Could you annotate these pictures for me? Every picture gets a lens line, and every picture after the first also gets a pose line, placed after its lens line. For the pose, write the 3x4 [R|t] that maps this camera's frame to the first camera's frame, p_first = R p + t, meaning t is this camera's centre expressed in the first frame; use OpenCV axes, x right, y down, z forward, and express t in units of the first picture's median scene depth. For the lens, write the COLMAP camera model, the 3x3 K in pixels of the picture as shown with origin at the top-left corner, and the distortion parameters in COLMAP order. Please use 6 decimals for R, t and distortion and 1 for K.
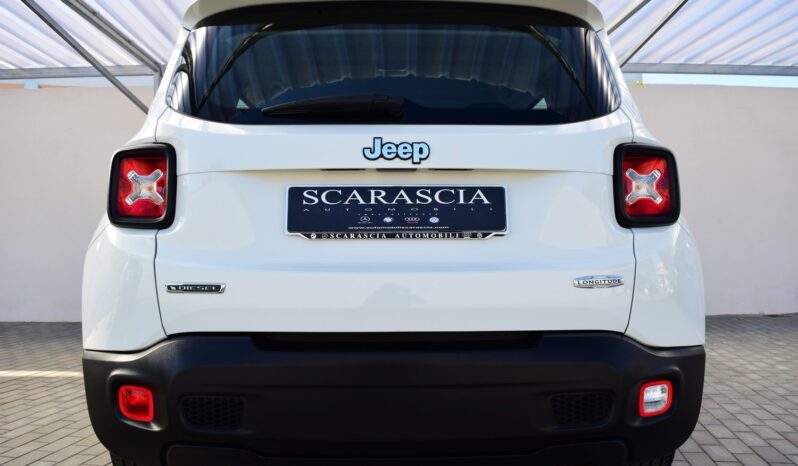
lens RADIAL K [[615.4, 0, 398.3], [0, 615.4, 234.5], [0, 0, 1]] dist [-0.095743, 0.023184]
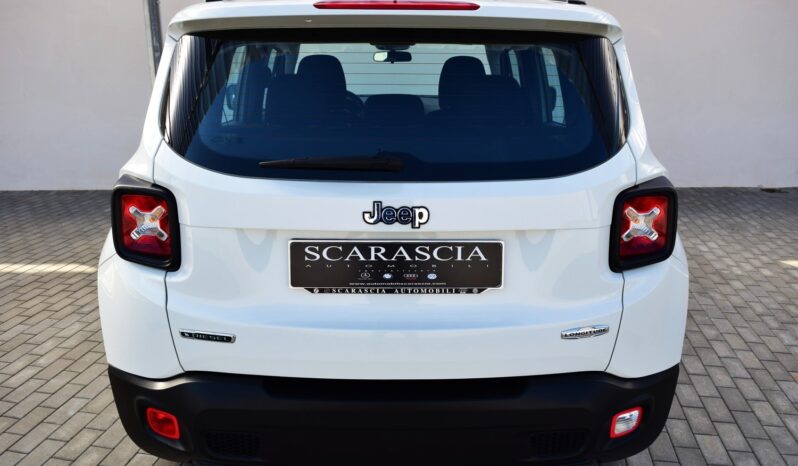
lens RADIAL K [[615.4, 0, 399.1], [0, 615.4, 228.9], [0, 0, 1]] dist [-0.095743, 0.023184]
pose [[0.999942, 0.010499, -0.002218, 0.003983], [-0.009423, 0.957995, 0.286630, -0.373878], [0.005135, -0.286592, 0.958039, 0.028424]]
